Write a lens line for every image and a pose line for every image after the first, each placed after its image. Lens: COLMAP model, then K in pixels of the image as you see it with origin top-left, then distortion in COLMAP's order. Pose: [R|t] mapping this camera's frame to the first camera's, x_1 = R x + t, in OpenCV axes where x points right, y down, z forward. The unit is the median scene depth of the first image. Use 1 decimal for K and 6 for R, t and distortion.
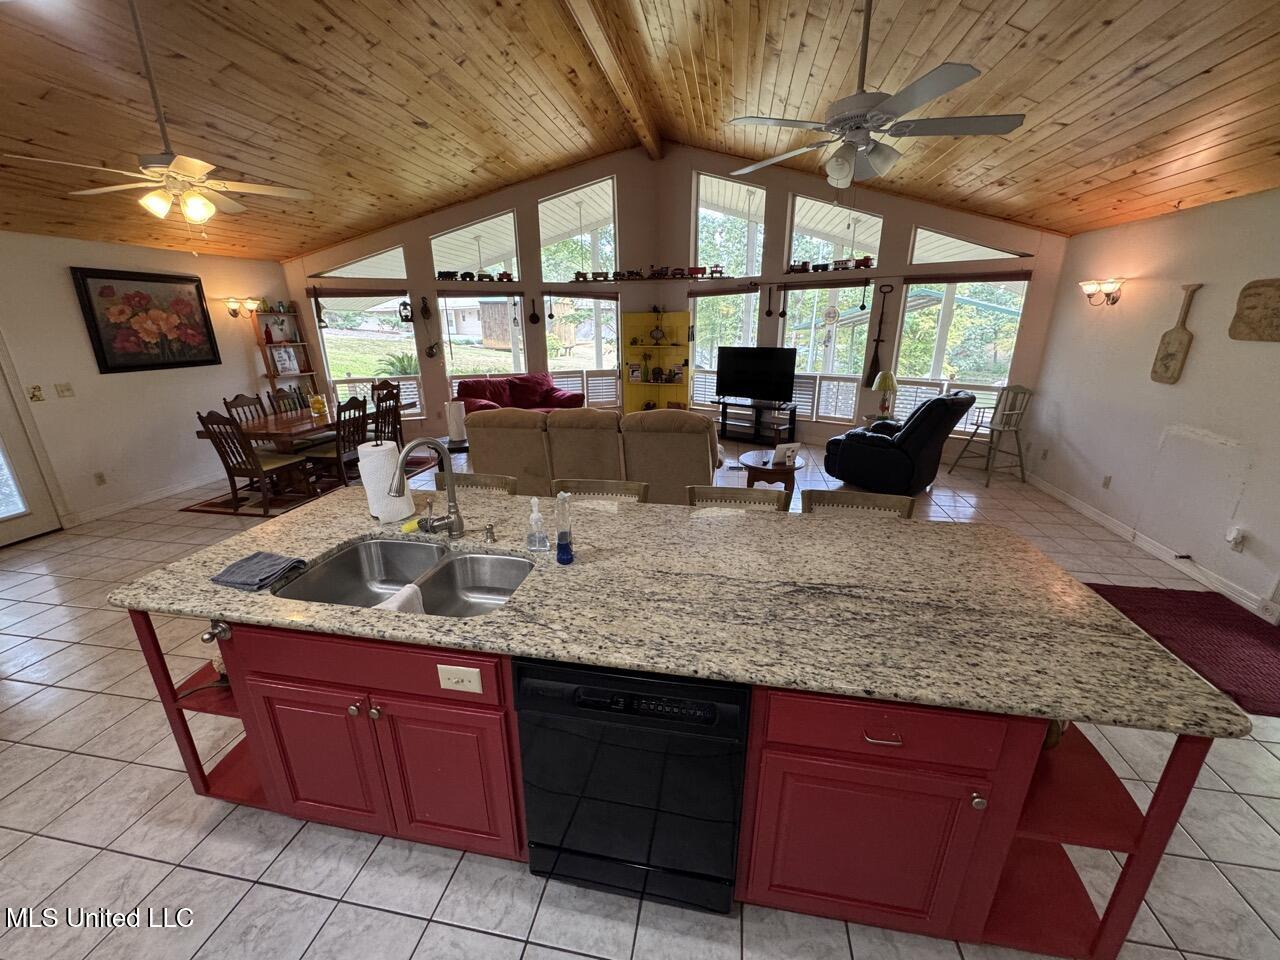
lens RADIAL K [[509.7, 0, 639.2], [0, 509.7, 480.5], [0, 0, 1]] dist [-0.003195, -0.000359]
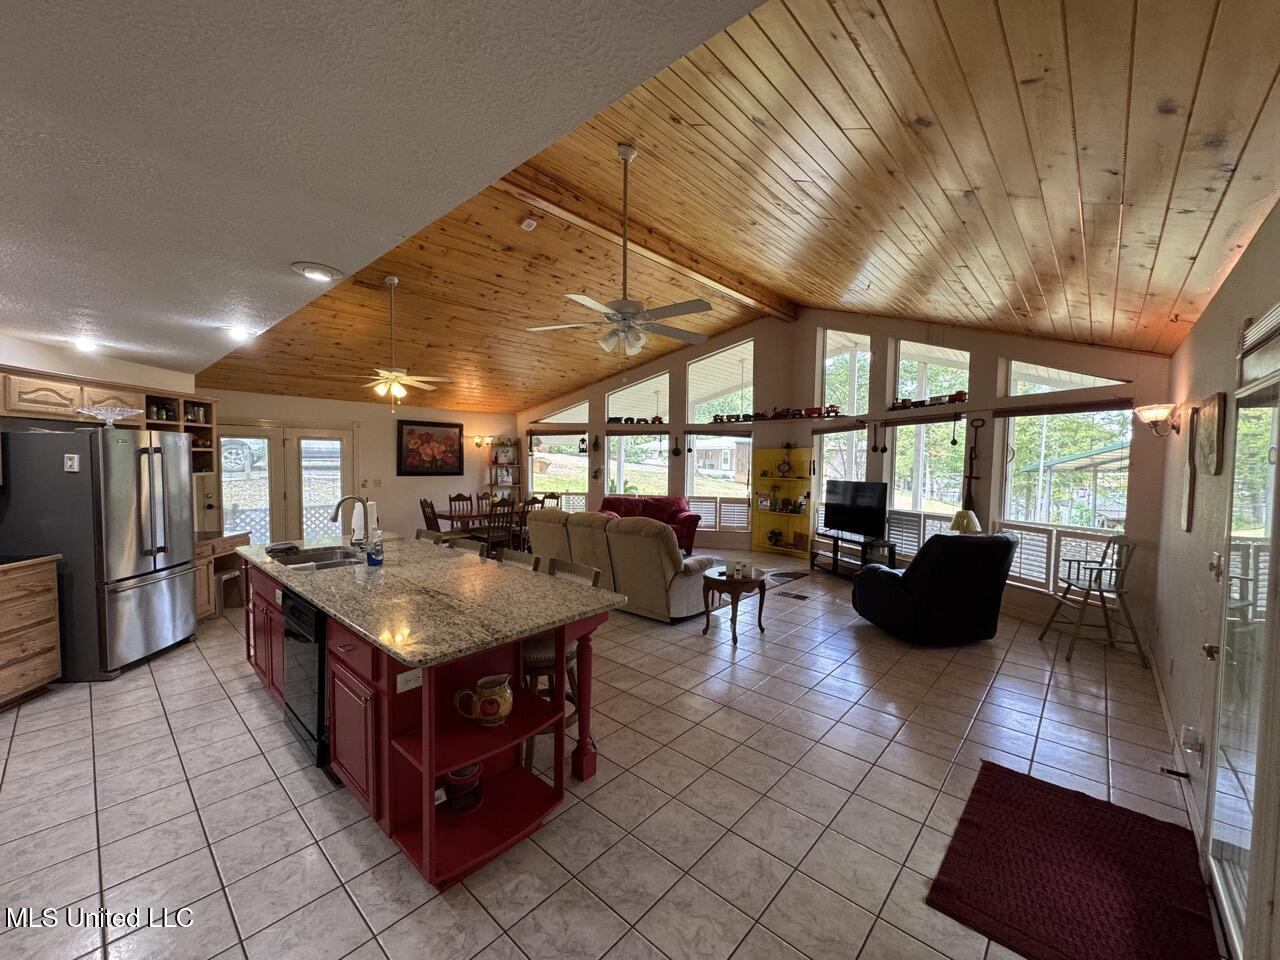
lens RADIAL K [[509.7, 0, 635.8], [0, 509.7, 479.7], [0, 0, 1]] dist [-0.003195, -0.000359]
pose [[0.847841, 0.039658, -0.528766, 0.399299], [-0.177514, 0.960888, -0.212563, 0.021444], [0.499655, 0.274083, 0.821720, -0.026192]]
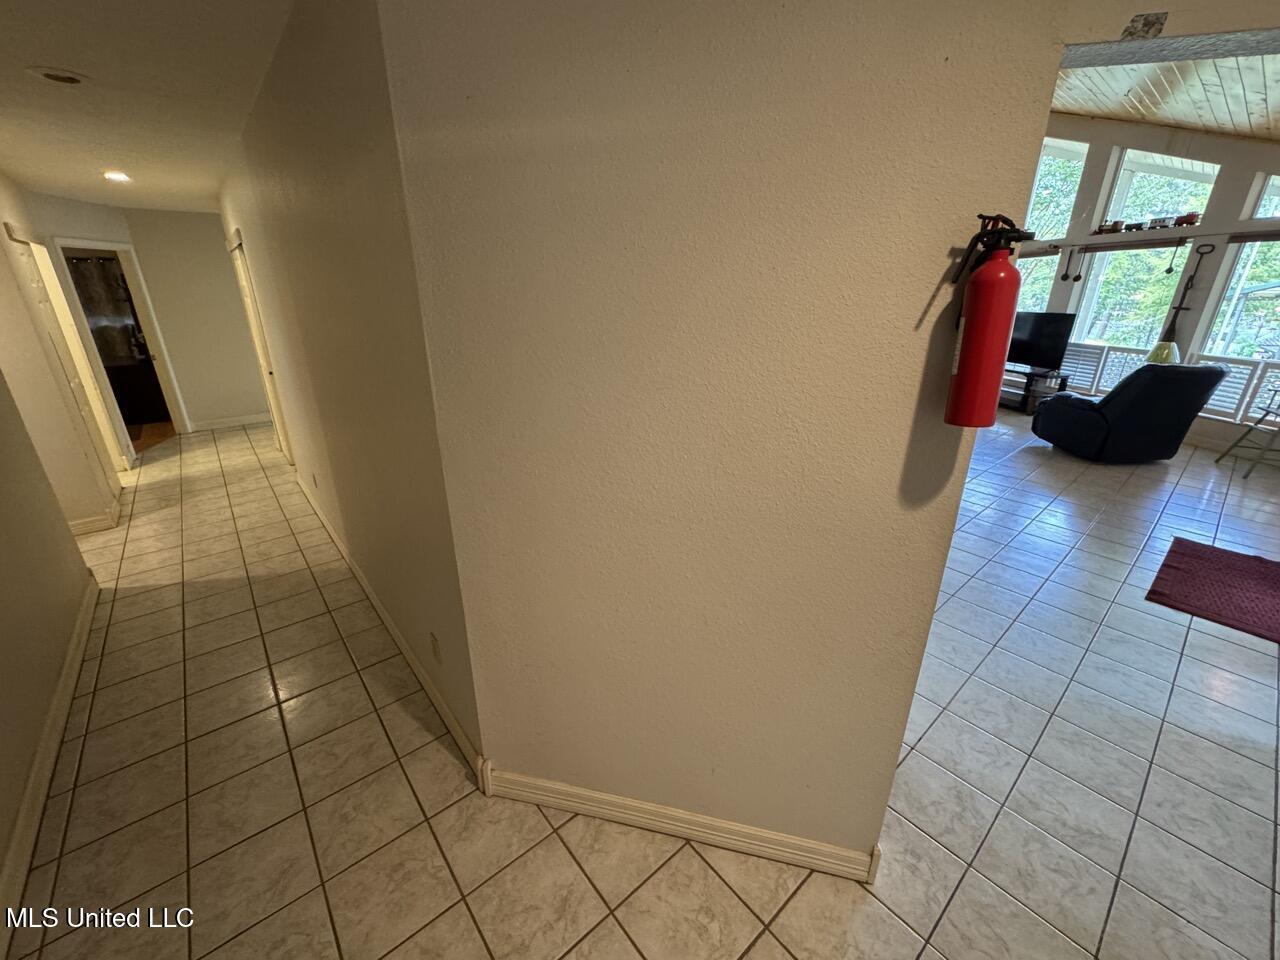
lens RADIAL K [[509.7, 0, 639.6], [0, 509.7, 475.5], [0, 0, 1]] dist [-0.003195, -0.000359]
pose [[0.769043, 0.231104, -0.595956, 0.305095], [-0.199242, 0.972570, 0.120040, 0.083875], [0.607351, 0.026424, 0.793994, -0.249823]]
